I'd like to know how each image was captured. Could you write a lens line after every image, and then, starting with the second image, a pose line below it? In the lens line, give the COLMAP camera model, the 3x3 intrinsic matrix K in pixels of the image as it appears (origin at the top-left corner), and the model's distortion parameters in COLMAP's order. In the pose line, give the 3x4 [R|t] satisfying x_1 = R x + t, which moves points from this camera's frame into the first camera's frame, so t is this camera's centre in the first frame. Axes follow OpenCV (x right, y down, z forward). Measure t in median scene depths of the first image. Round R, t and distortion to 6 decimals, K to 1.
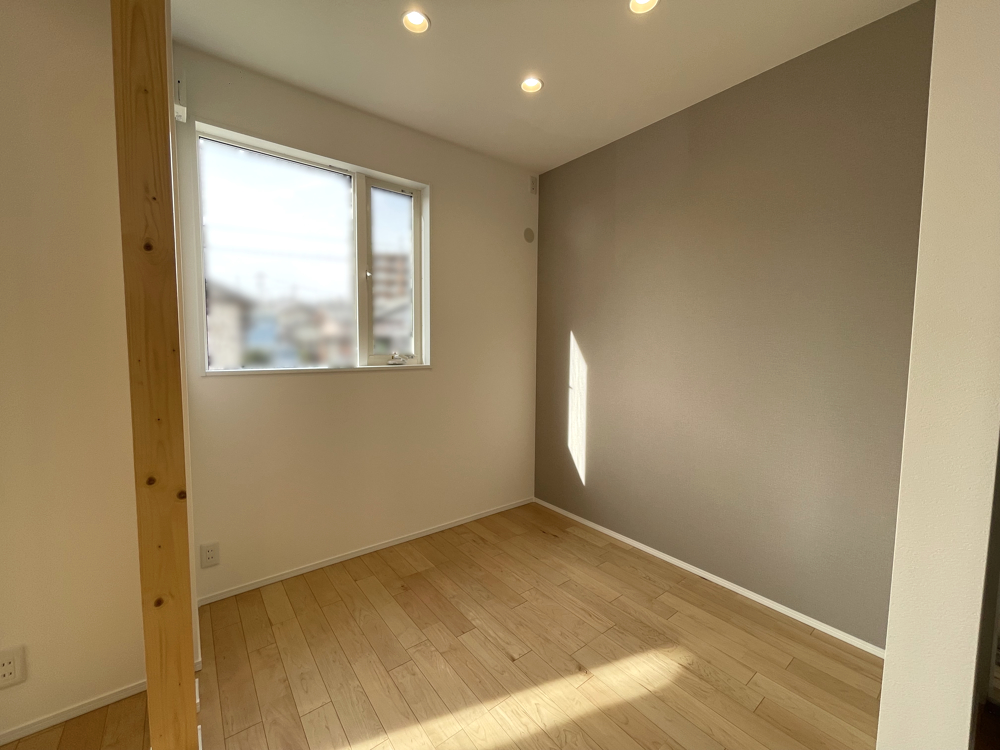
lens RADIAL K [[405.3, 0, 501.2], [0, 405.3, 373.5], [0, 0, 1]] dist [-0.003881, 0.000222]
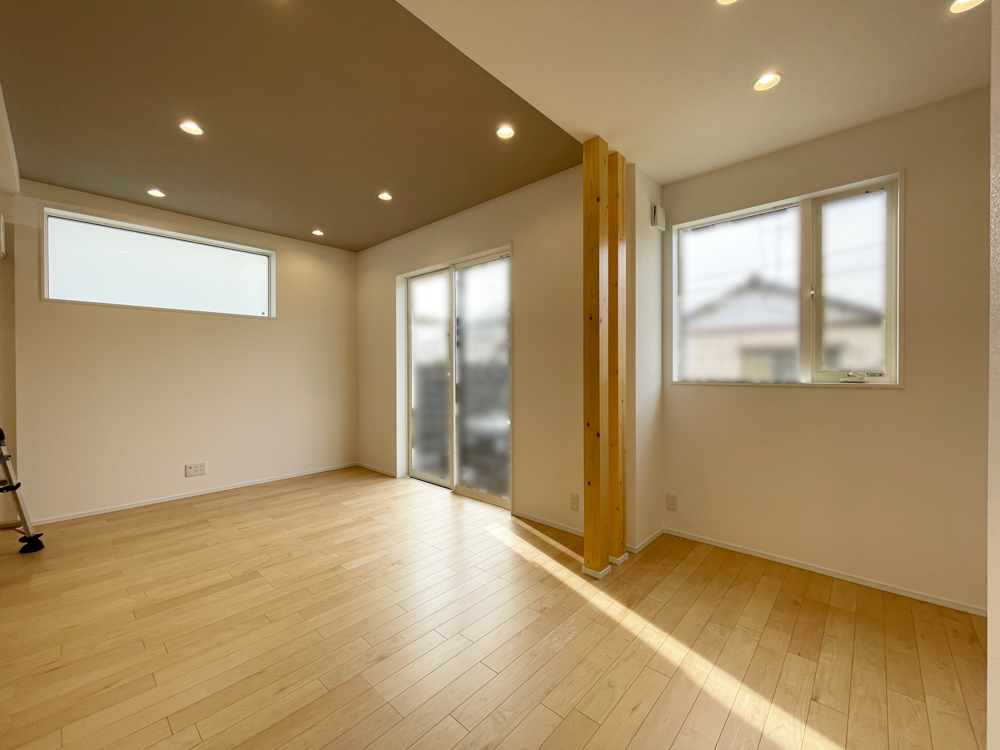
lens RADIAL K [[405.3, 0, 501.8], [0, 405.3, 373.7], [0, 0, 1]] dist [-0.003881, 0.000222]
pose [[0.160672, -0.005291, -0.986994, 0.676231], [-0.064136, 0.997816, -0.015790, 0.031762], [0.984922, 0.065838, 0.159982, 0.096190]]
